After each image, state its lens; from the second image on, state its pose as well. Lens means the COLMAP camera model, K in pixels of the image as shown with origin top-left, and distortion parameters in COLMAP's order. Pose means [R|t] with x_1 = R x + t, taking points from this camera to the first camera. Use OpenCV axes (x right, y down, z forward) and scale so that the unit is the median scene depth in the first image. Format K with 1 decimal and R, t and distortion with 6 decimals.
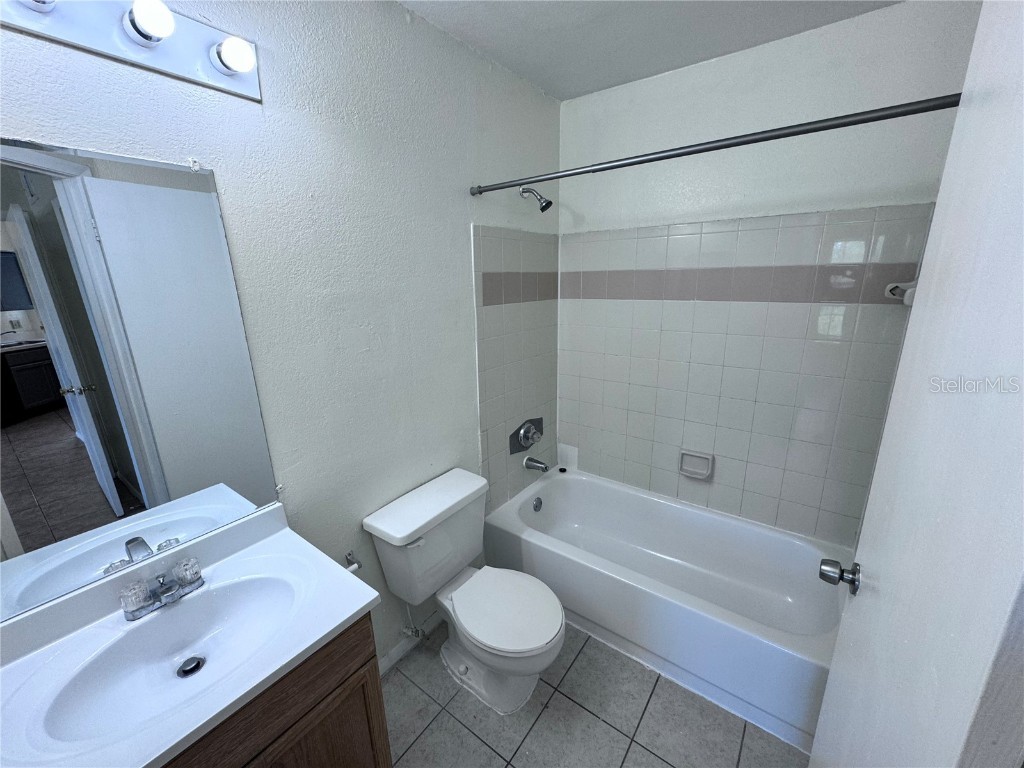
lens RADIAL K [[409.3, 0, 511.5], [0, 409.3, 387.9], [0, 0, 1]] dist [-0.000396, -0.000406]
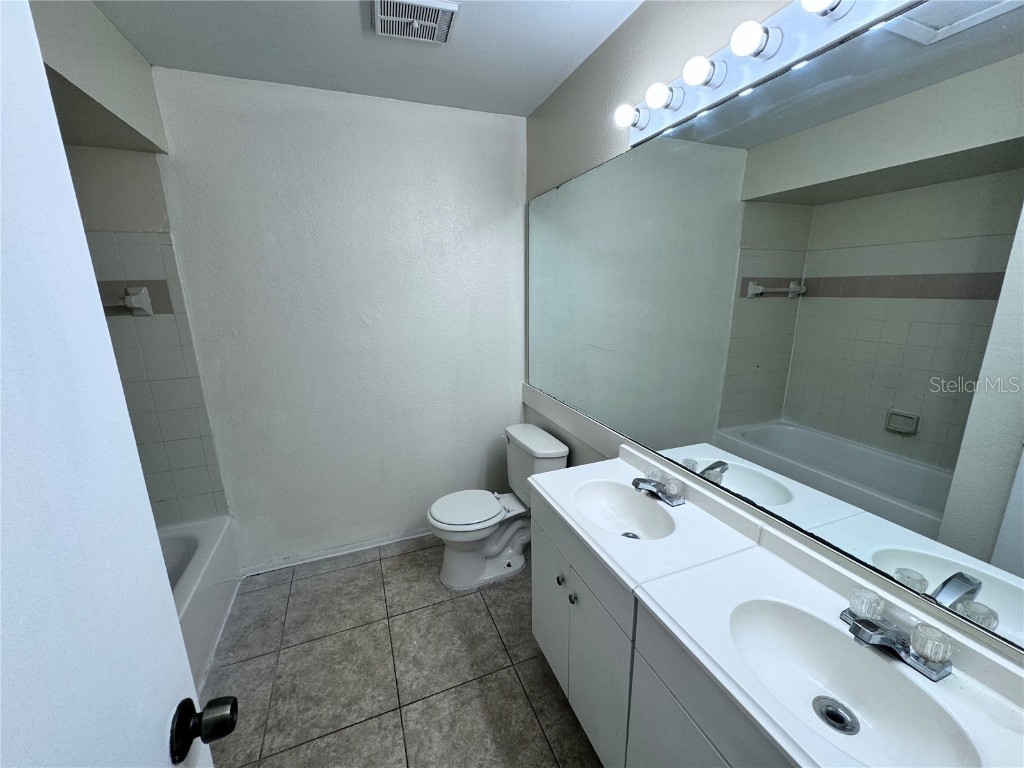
lens RADIAL K [[409.3, 0, 511.8], [0, 409.3, 384.4], [0, 0, 1]] dist [-0.000396, -0.000406]
pose [[0.842997, 0.137227, -0.520119, 0.058591], [-0.144906, 0.989101, 0.026102, 0.216685], [0.518032, 0.053365, 0.853695, -0.808253]]
